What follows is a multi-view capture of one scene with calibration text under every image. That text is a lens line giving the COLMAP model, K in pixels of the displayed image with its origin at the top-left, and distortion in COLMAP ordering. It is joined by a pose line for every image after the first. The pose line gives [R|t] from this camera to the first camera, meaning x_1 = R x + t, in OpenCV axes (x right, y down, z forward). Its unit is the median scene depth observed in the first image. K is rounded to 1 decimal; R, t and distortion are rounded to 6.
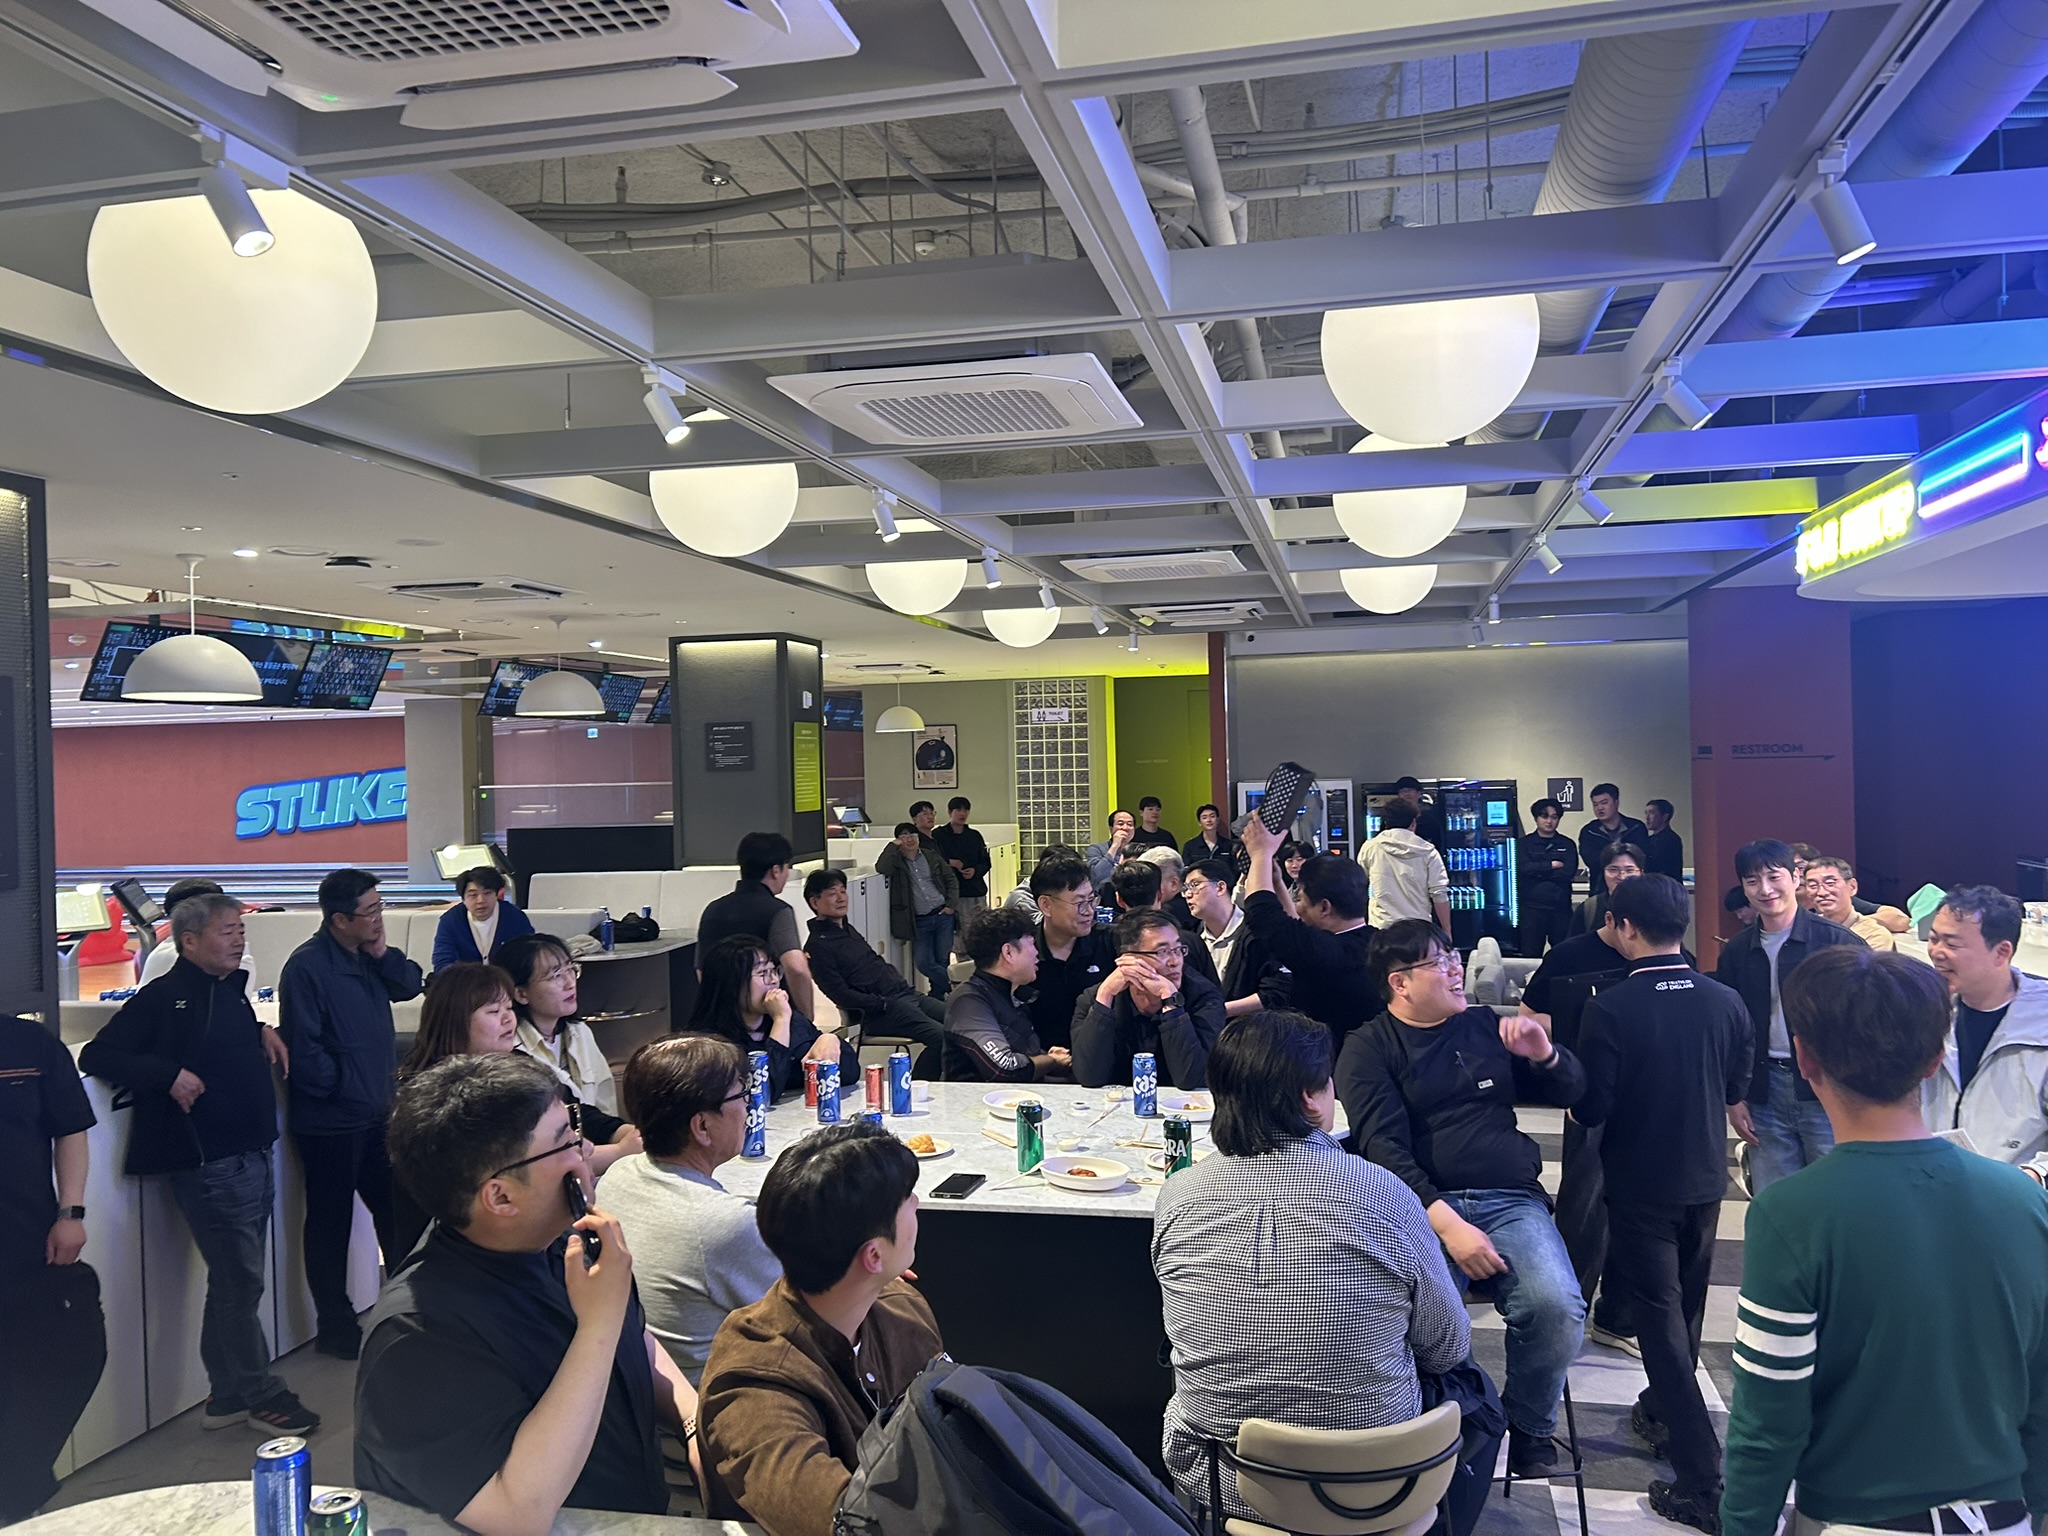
lens RADIAL K [[1539.5, 0, 1037.7], [0, 1539.5, 764.9], [0, 0, 1]] dist [0.033594, -0.018920]
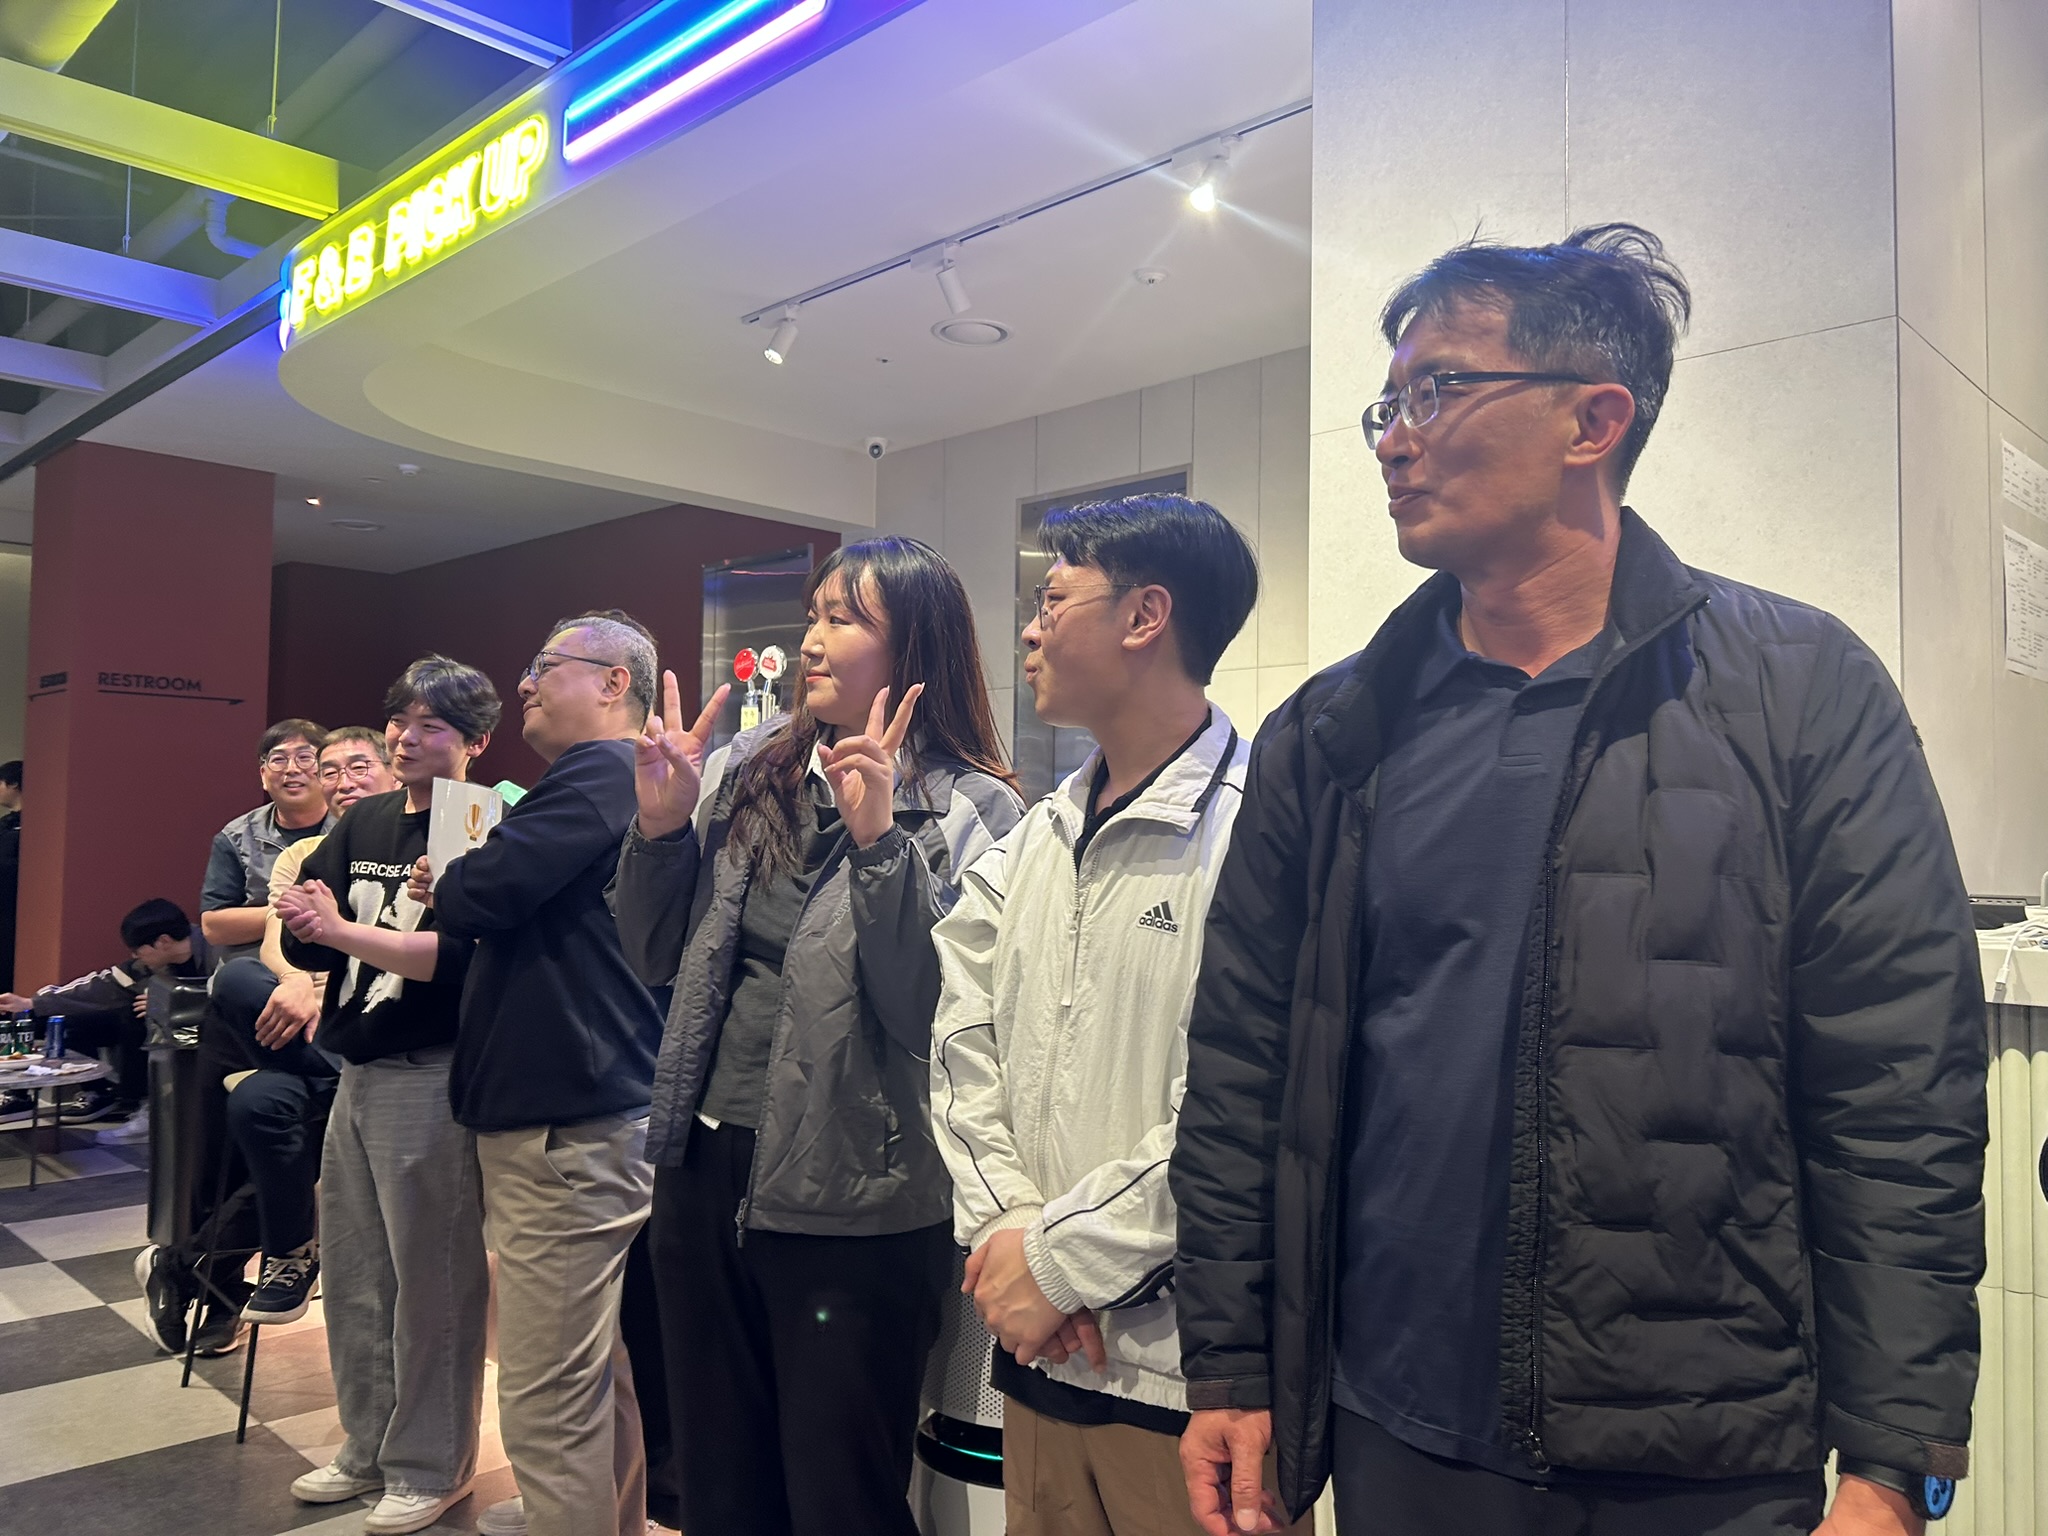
lens RADIAL K [[1539.5, 0, 1036.0], [0, 1539.5, 760.9], [0, 0, 1]] dist [0.033594, -0.018920]
pose [[0.529250, 0.072917, 0.845327, 0.137492], [-0.023633, 0.997181, -0.071219, 0.107745], [-0.848137, 0.017715, 0.529481, 0.447595]]
